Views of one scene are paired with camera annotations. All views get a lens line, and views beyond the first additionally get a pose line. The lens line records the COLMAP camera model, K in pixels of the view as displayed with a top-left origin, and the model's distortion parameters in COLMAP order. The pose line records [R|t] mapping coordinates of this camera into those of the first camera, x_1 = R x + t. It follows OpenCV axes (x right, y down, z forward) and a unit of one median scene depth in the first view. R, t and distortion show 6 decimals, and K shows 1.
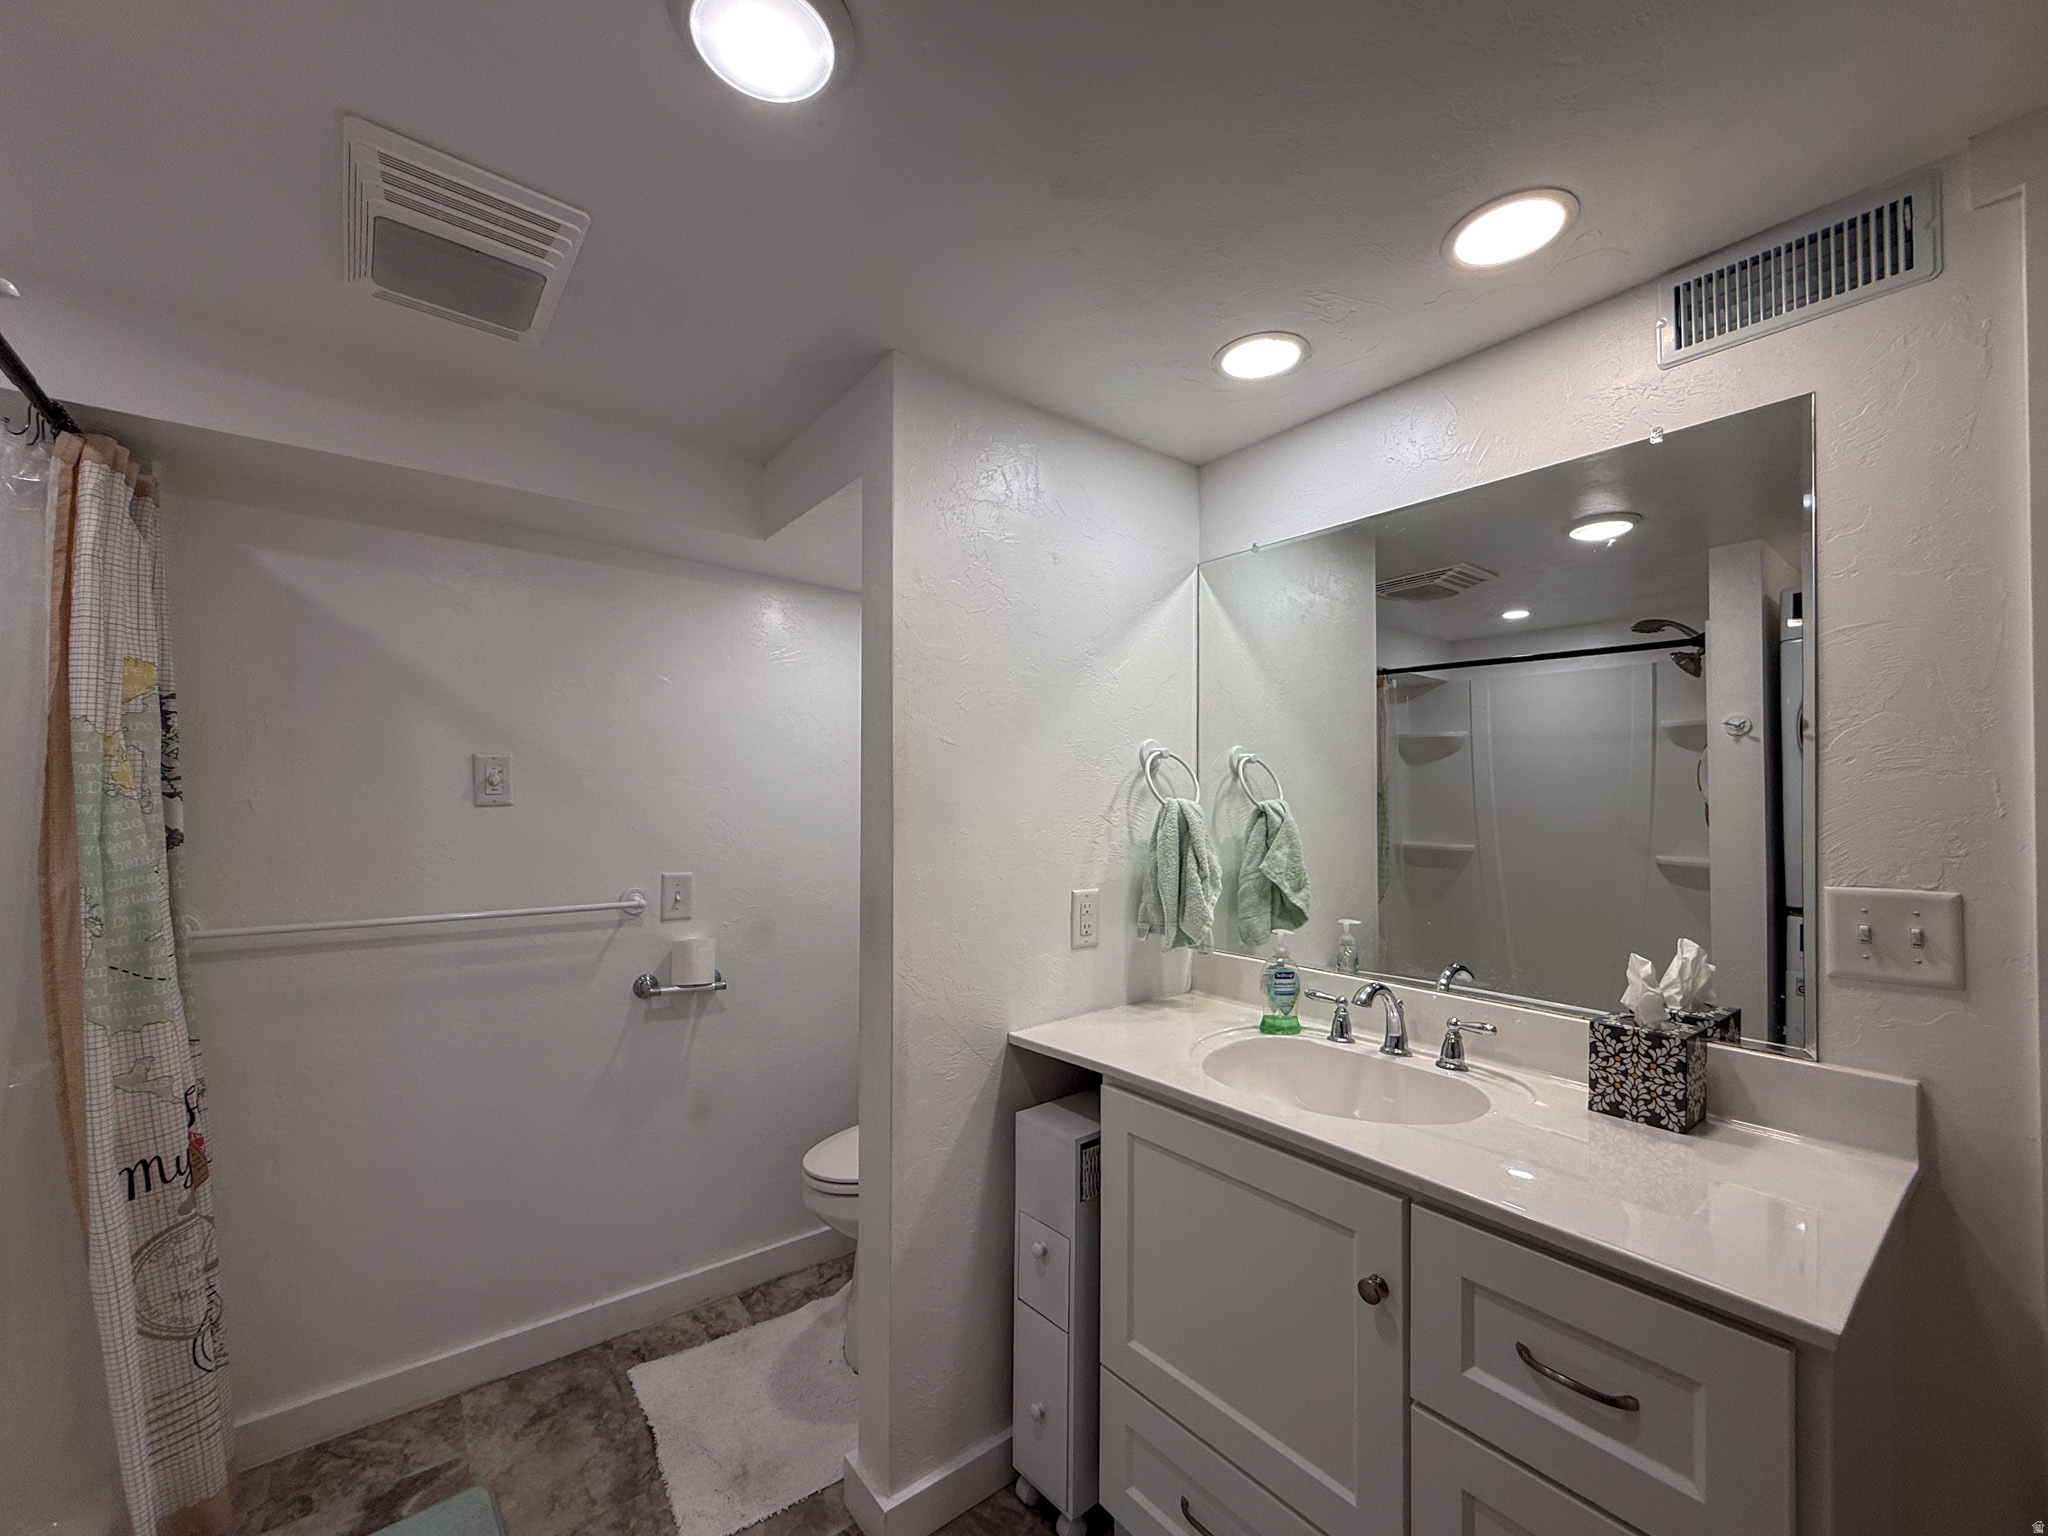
lens RADIAL K [[833.5, 0, 1036.6], [0, 833.5, 782.5], [0, 0, 1]] dist [0.001241, 0.000042]
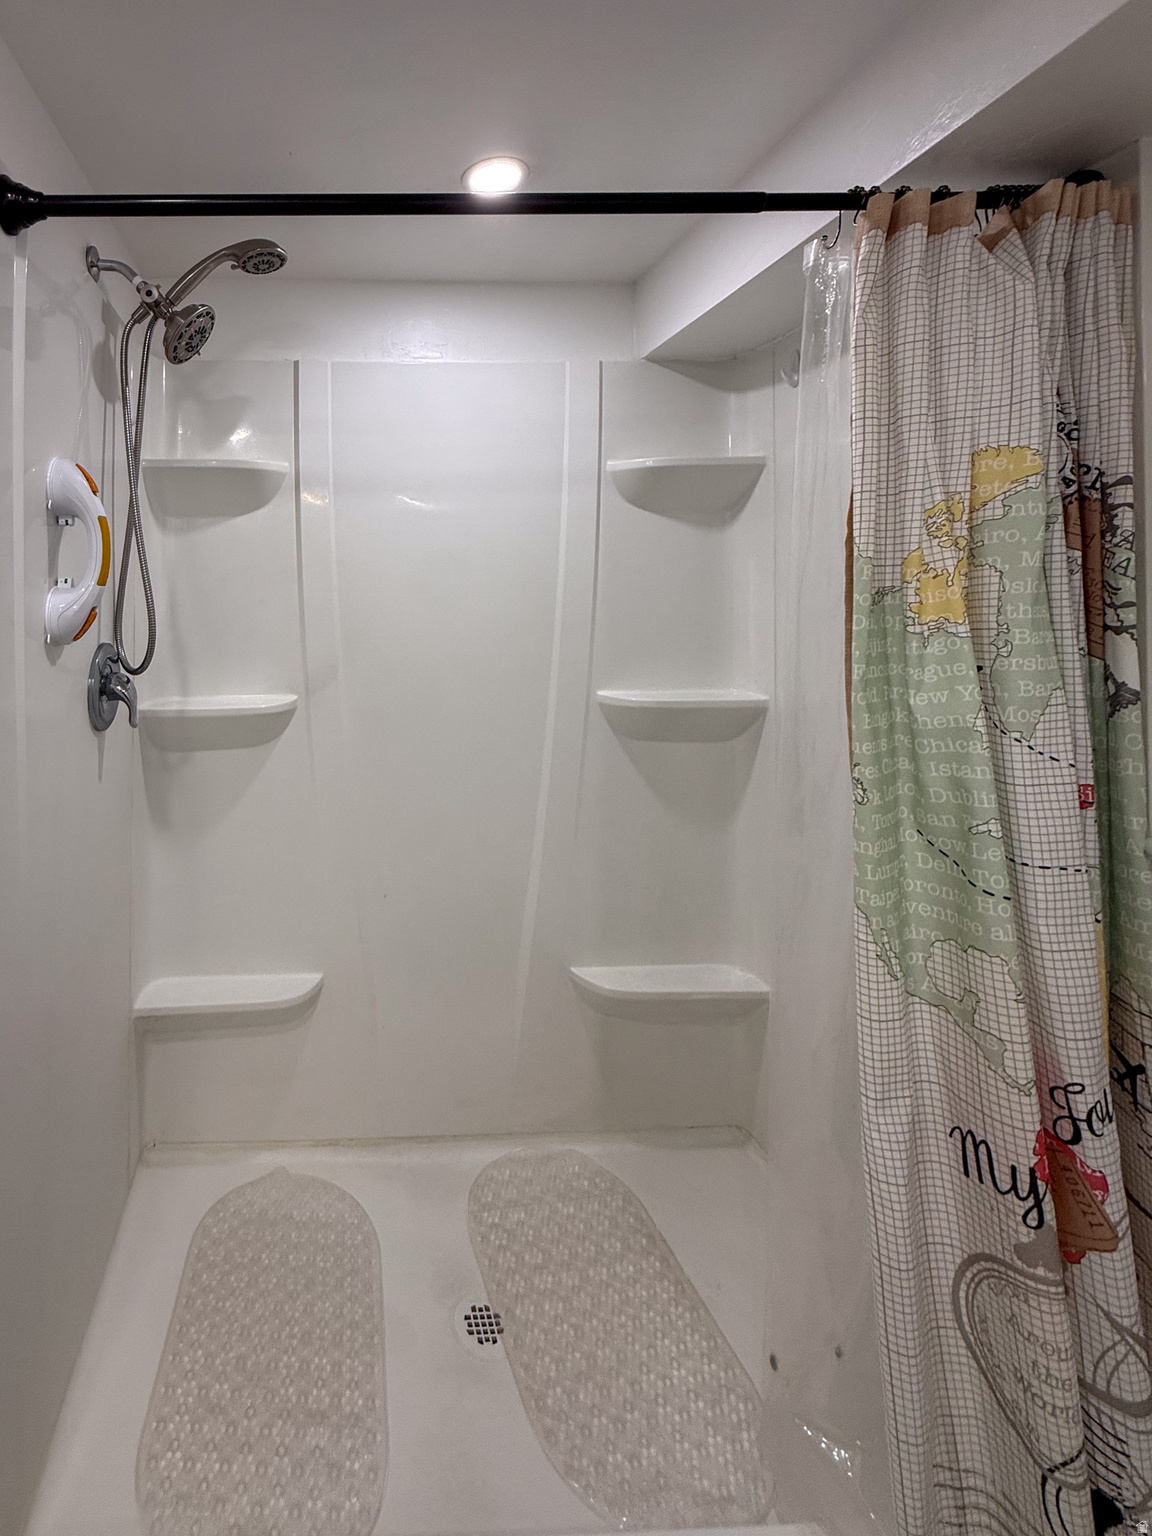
lens RADIAL K [[625.1, 0, 450.0], [0, 625.1, 590.4], [0, 0, 1]] dist [0.001241, 0.000042]
pose [[-0.604383, 0.000580, -0.796694, -0.287632], [0.022689, 0.999607, -0.016485, -0.018561], [0.796371, -0.028040, -0.604158, 0.791035]]
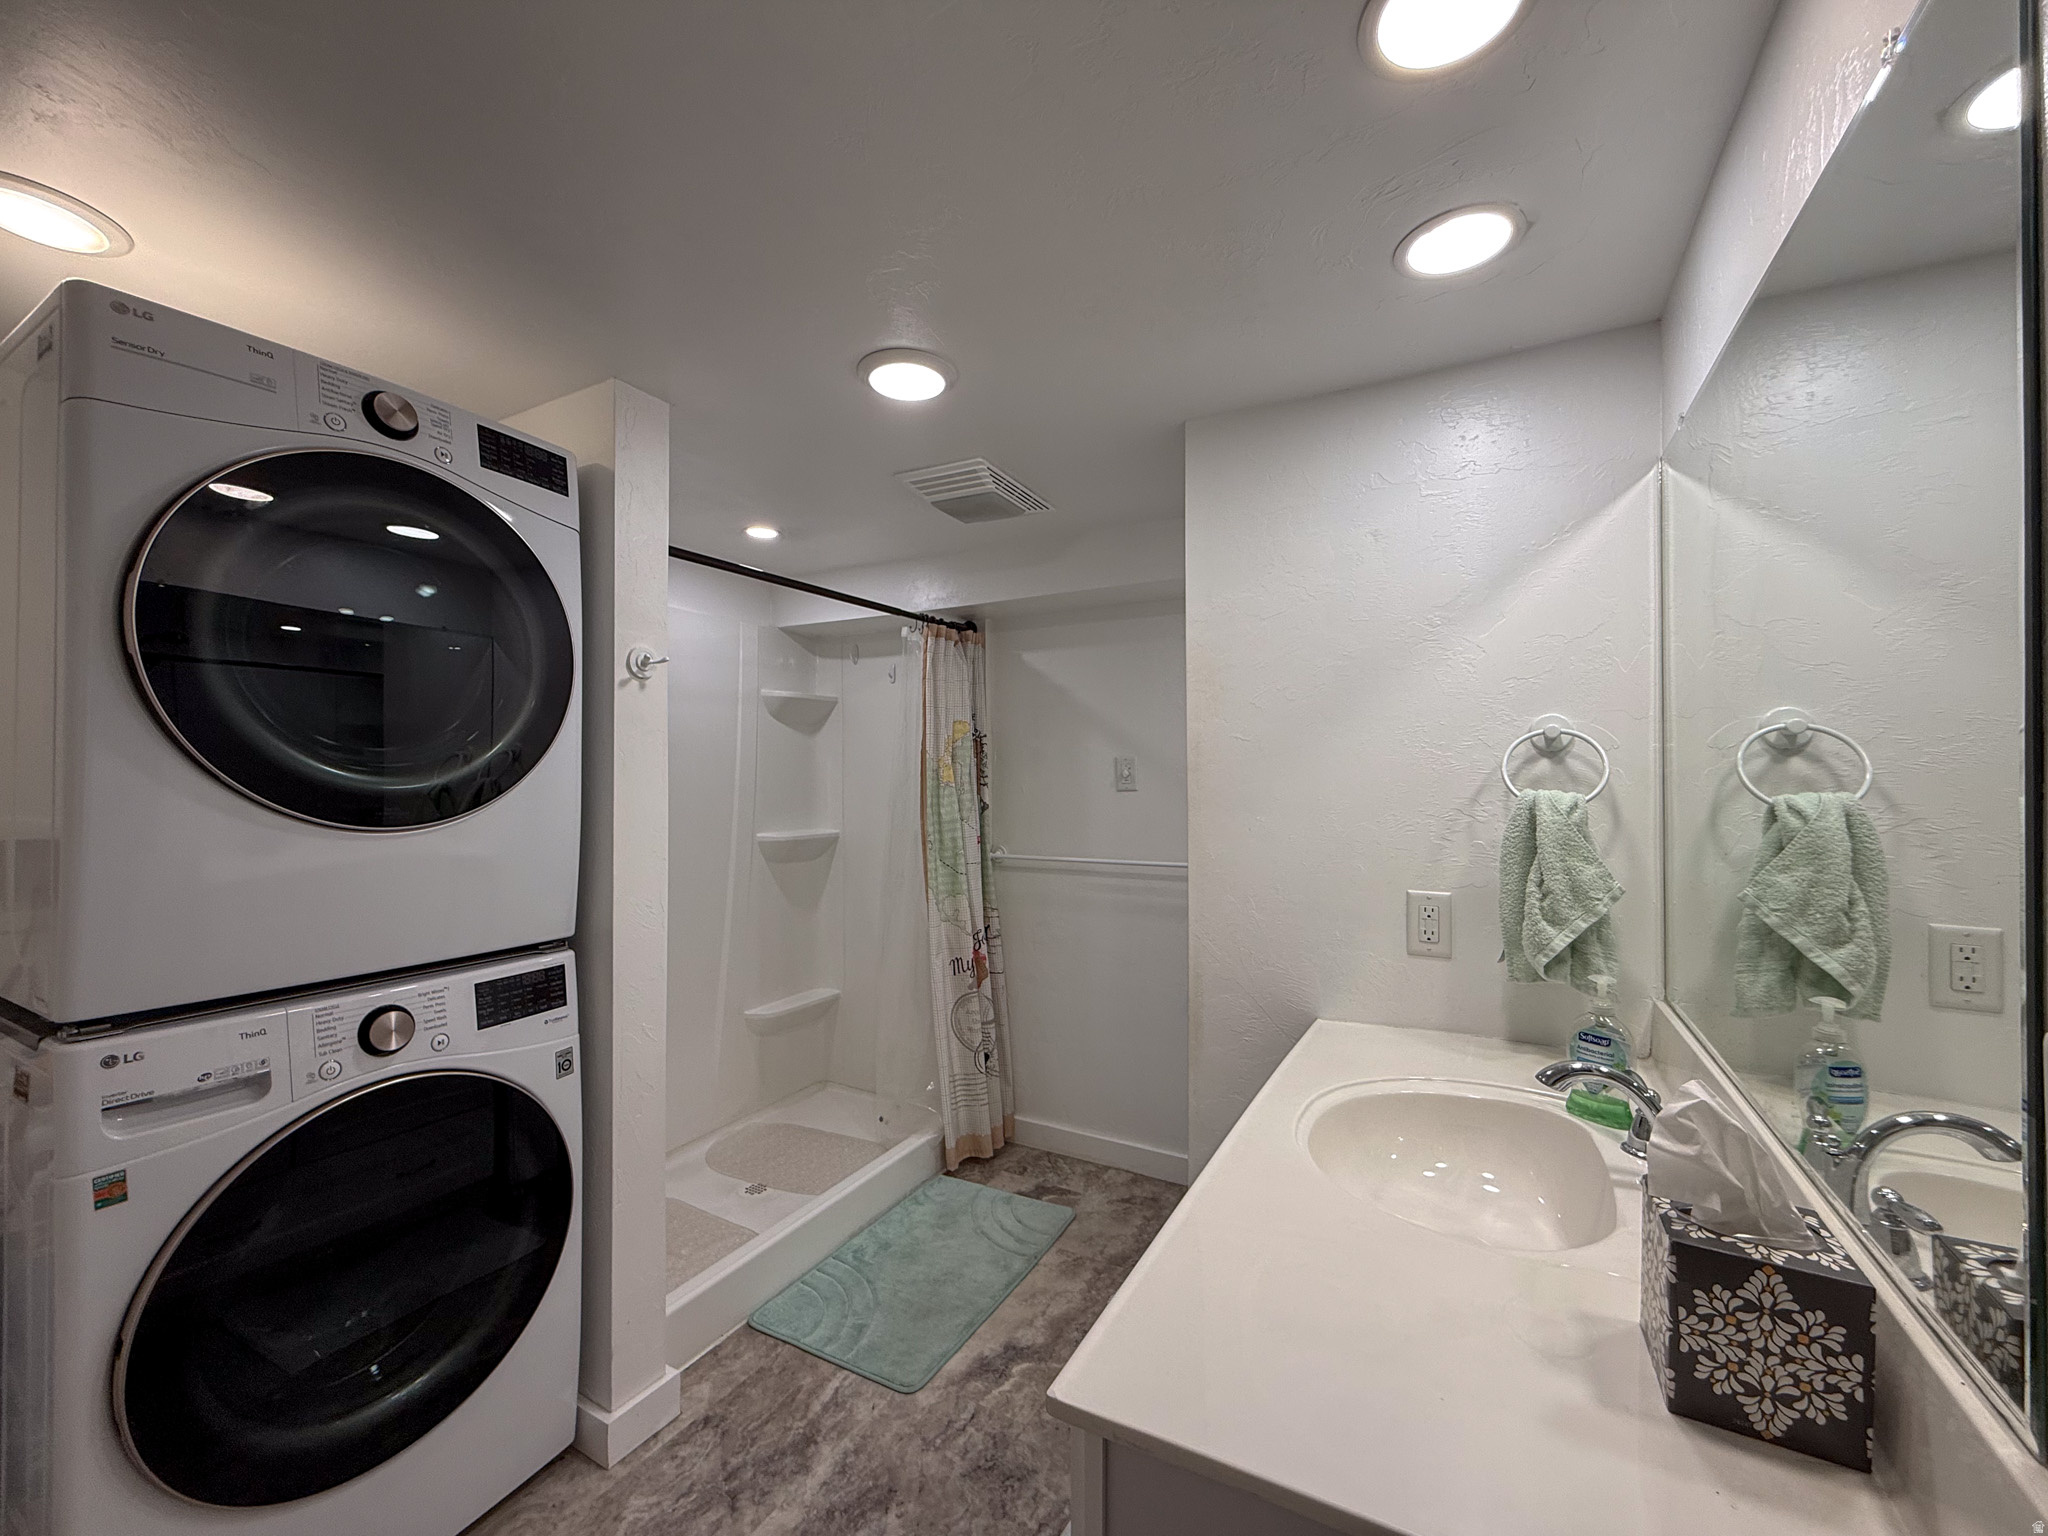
lens RADIAL K [[833.5, 0, 1021.3], [0, 833.5, 764.1], [0, 0, 1]] dist [0.001241, 0.000042]
pose [[0.390258, -0.021094, -0.920464, 0.764170], [0.020632, 0.999687, -0.014162, -0.004424], [0.920474, -0.013464, 0.390571, 0.268327]]
